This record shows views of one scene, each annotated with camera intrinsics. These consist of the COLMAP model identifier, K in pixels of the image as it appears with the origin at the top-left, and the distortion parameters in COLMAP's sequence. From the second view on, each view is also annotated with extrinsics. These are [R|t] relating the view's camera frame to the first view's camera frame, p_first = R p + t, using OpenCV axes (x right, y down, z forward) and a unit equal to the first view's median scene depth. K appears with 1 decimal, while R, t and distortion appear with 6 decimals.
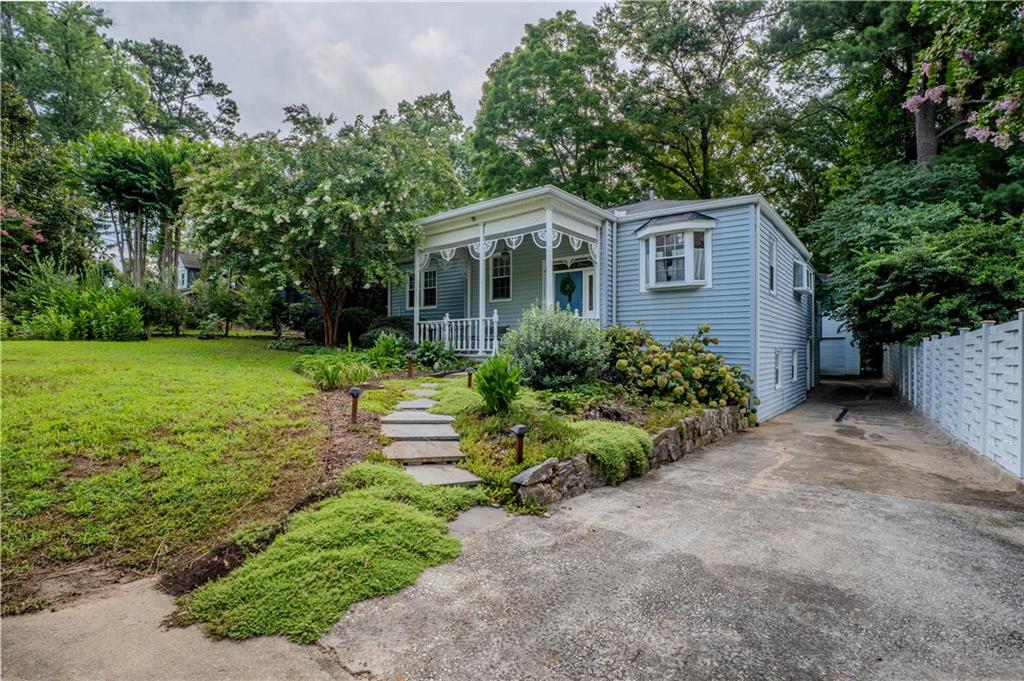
lens RADIAL K [[480.7, 0, 512.0], [0, 480.7, 340.5], [0, 0, 1]] dist [-0.041277, 0.000959]
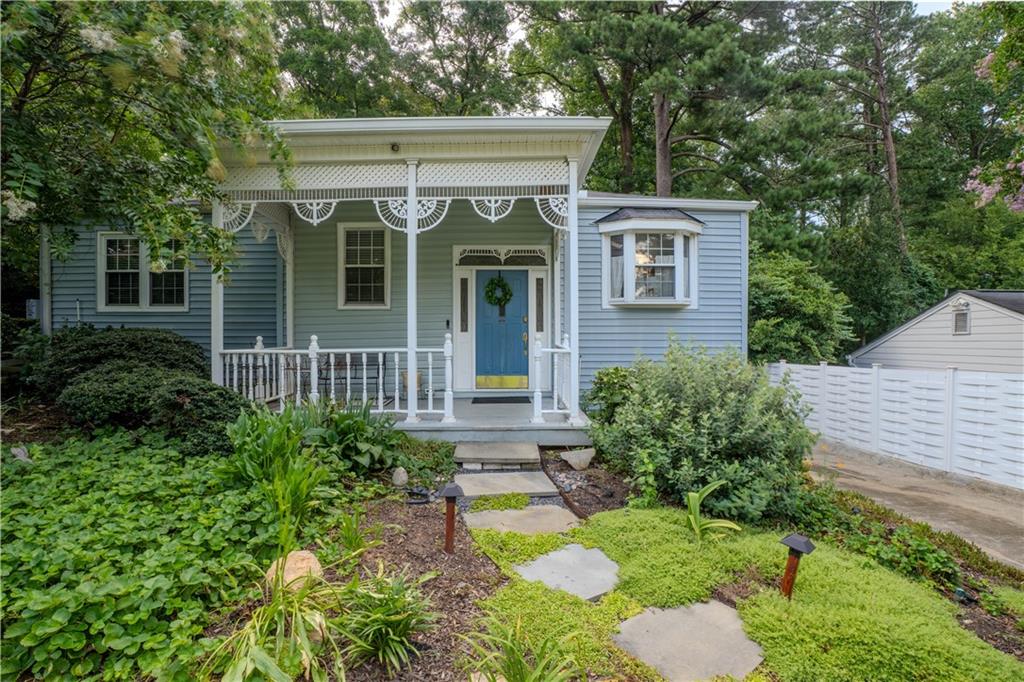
lens RADIAL K [[480.7, 0, 512.0], [0, 480.7, 341.0], [0, 0, 1]] dist [-0.041277, 0.000959]
pose [[0.766501, -0.005935, 0.642216, -0.305657], [-0.002091, 0.999929, 0.011736, -0.060842], [-0.642240, -0.010338, 0.766434, 0.545930]]
